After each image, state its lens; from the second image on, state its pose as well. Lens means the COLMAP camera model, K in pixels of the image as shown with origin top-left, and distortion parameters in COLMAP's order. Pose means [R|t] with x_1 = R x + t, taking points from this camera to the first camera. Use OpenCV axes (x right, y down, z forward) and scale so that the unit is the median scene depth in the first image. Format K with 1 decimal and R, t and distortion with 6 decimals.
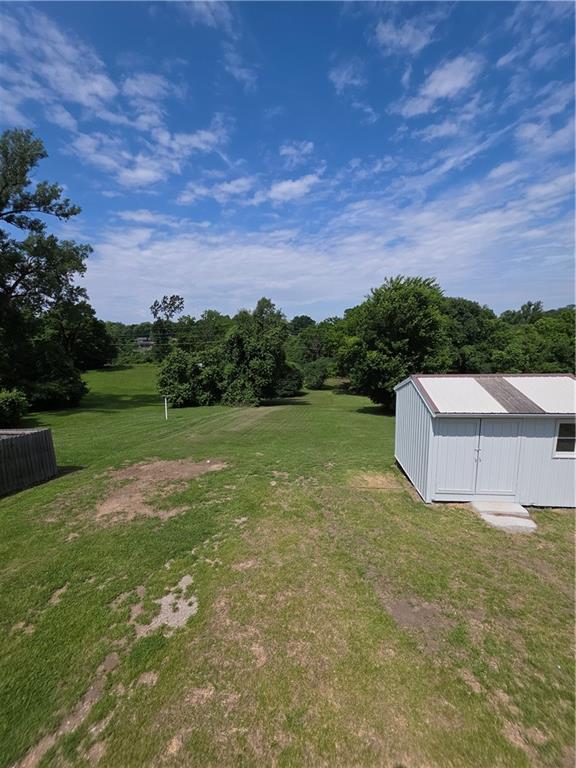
lens RADIAL K [[305.9, 0, 288.0], [0, 305.9, 384.0], [0, 0, 1]] dist [-0.000365, 0.000132]
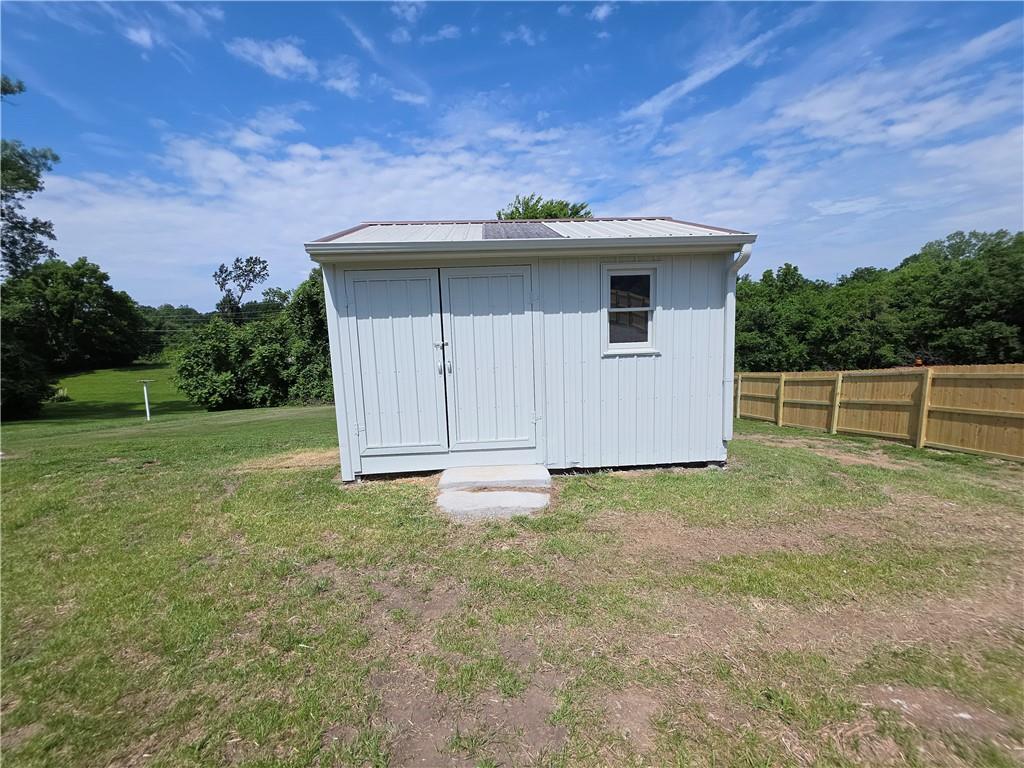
lens RADIAL K [[407.9, 0, 512.0], [0, 407.9, 384.0], [0, 0, 1]] dist [-0.000365, 0.000132]
pose [[0.988168, -0.036984, 0.148850, 0.049094], [0.039076, 0.999174, -0.011154, 0.021738], [-0.148315, 0.016838, 0.988797, 0.032318]]
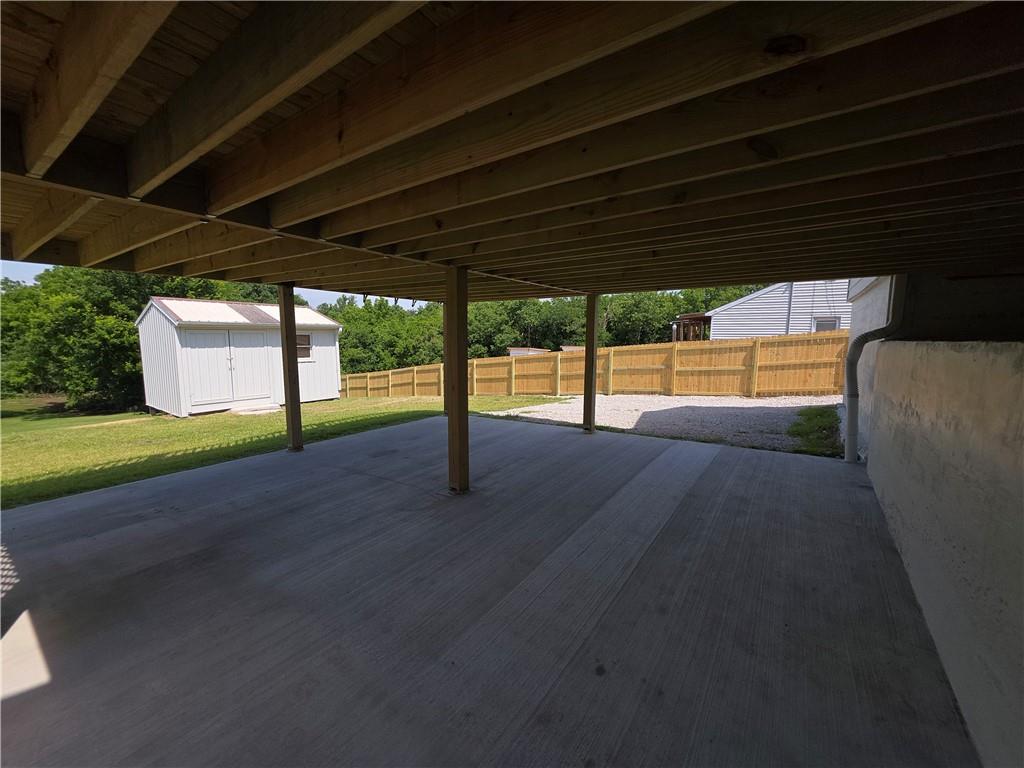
lens RADIAL K [[402.1, 0, 514.6], [0, 402.1, 379.6], [0, 0, 1]] dist [0.000075, 0.000020]
pose [[0.503798, -0.071016, 0.860897, -0.010060], [0.109577, 0.993818, 0.017856, 0.029366], [-0.856843, 0.085338, 0.508465, -0.049593]]
